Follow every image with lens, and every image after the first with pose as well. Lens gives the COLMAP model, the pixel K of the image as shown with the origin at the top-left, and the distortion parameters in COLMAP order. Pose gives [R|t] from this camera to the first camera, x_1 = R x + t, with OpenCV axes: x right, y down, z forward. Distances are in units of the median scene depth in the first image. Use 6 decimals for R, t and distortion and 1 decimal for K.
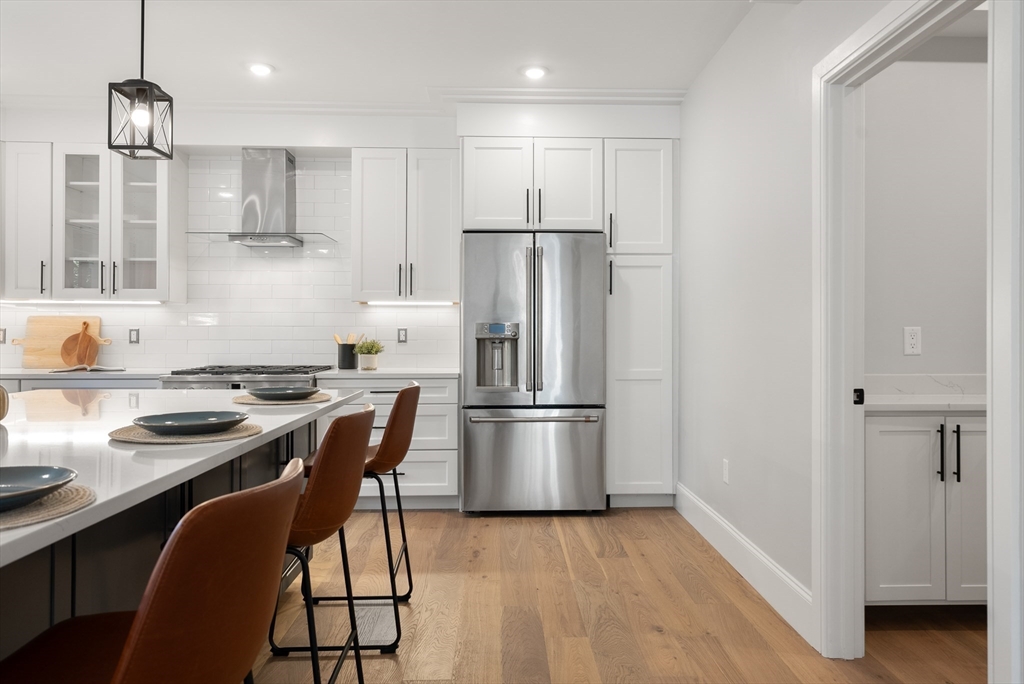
lens RADIAL K [[695.4, 0, 519.3], [0, 695.4, 325.7], [0, 0, 1]] dist [0.006126, 0.000186]
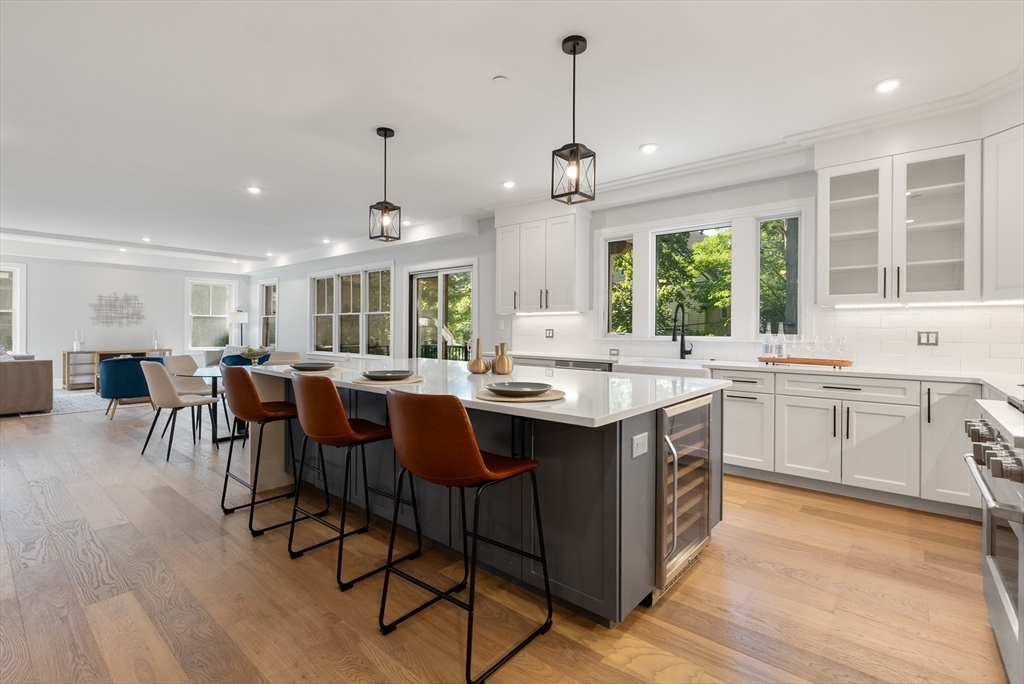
lens RADIAL K [[469.1, 0, 517.6], [0, 469.1, 331.2], [0, 0, 1]] dist [-0.001024, 0.000335]
pose [[-0.662346, -0.002187, -0.749195, 0.124147], [-0.001418, 0.999998, -0.001666, 0.005505], [0.749197, -0.000041, -0.662348, 0.909403]]
